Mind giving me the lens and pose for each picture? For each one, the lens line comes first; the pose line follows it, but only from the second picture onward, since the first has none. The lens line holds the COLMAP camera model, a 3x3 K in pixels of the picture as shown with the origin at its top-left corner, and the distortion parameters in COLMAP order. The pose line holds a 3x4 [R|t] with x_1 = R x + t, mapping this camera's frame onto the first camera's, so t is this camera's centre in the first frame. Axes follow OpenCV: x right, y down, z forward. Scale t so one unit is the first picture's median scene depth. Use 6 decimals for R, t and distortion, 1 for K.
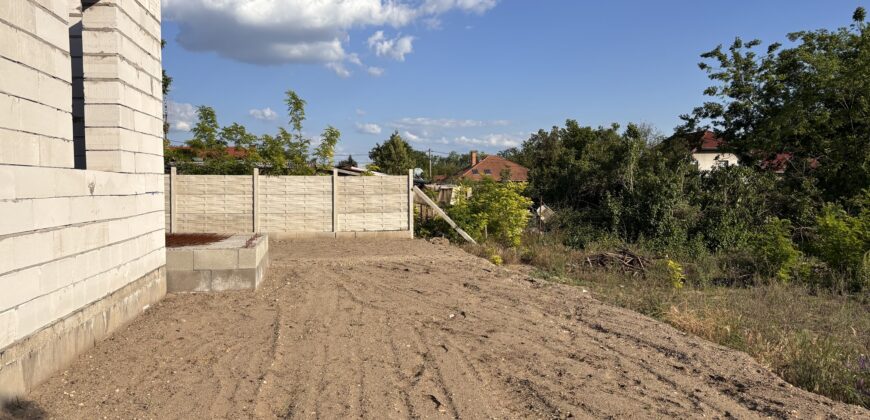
lens RADIAL K [[681.8, 0, 431.1], [0, 681.8, 205.2], [0, 0, 1]] dist [0.054898, -0.067224]
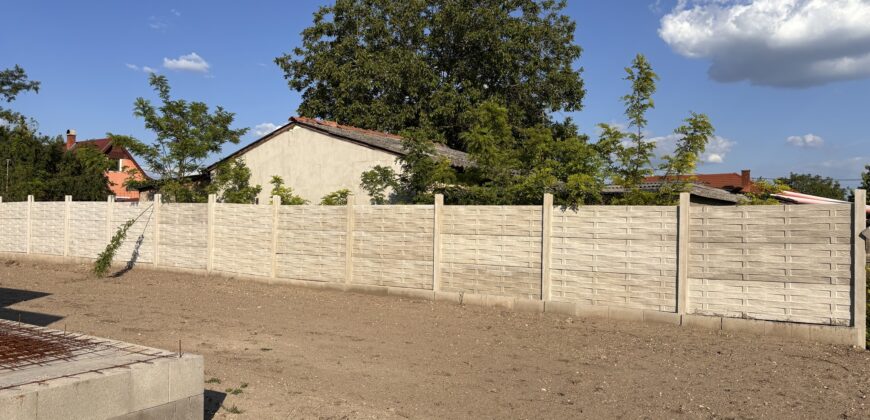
lens RADIAL K [[654.9, 0, 440.6], [0, 654.9, 204.1], [0, 0, 1]] dist [0.065949, -0.063877]
pose [[0.736960, -0.005739, -0.675912, 0.064008], [-0.026190, 0.998971, -0.037036, -0.020466], [0.675429, 0.044996, 0.736051, 0.504318]]
